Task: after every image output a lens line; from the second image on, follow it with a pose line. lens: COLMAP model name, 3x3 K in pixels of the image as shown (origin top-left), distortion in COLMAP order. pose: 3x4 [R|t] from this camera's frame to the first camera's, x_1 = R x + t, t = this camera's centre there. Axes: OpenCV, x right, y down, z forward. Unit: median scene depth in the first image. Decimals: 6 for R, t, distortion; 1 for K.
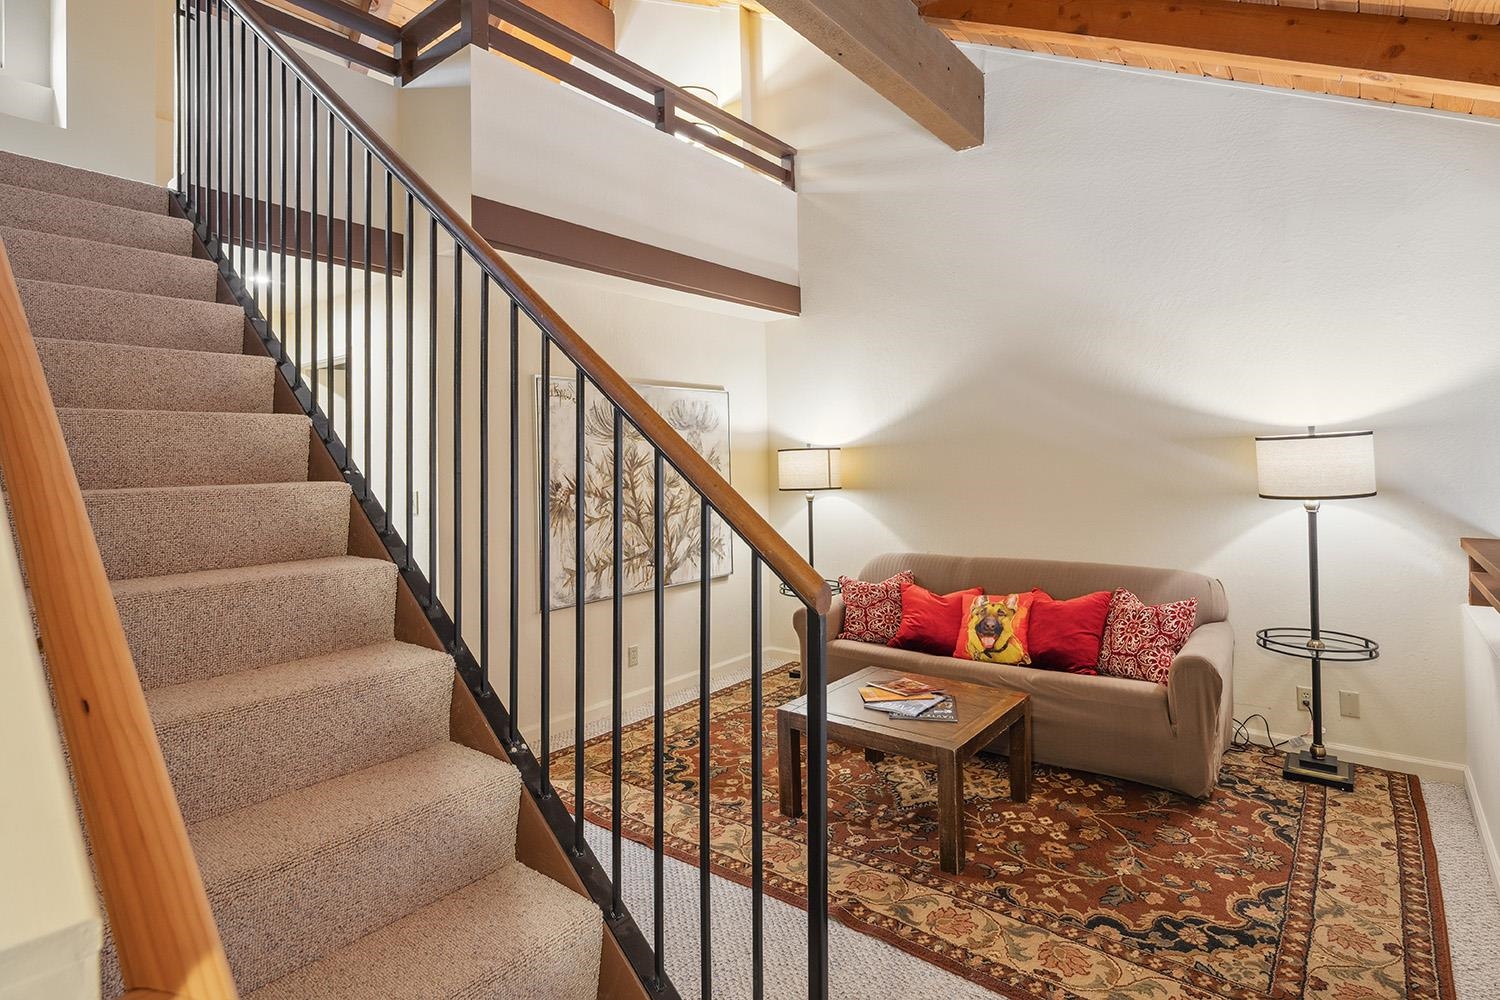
lens RADIAL K [[747.6, 0, 745.5], [0, 747.6, 466.6], [0, 0, 1]] dist [0.001815, -0.000242]
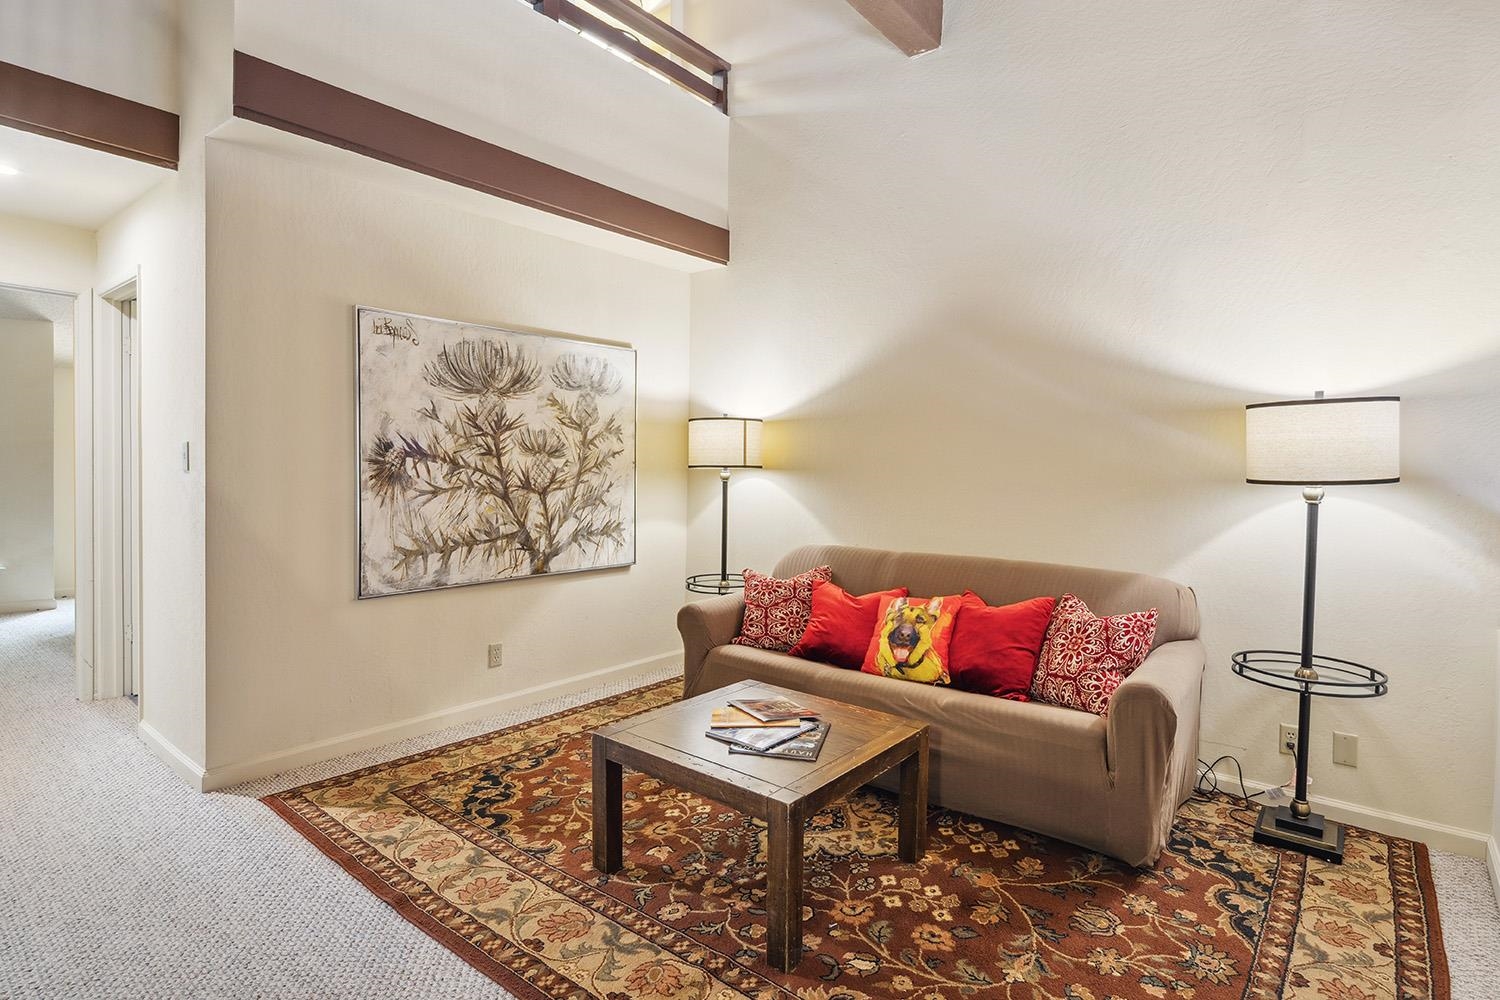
lens RADIAL K [[751.8, 0, 750.0], [0, 751.8, 500.0], [0, 0, 1]] dist [0.003102, -0.001120]
pose [[0.999389, 0.034627, -0.004796, 0.177651], [-0.034383, 0.998438, 0.044047, 0.042211], [0.006314, -0.043855, 0.999018, 0.218024]]
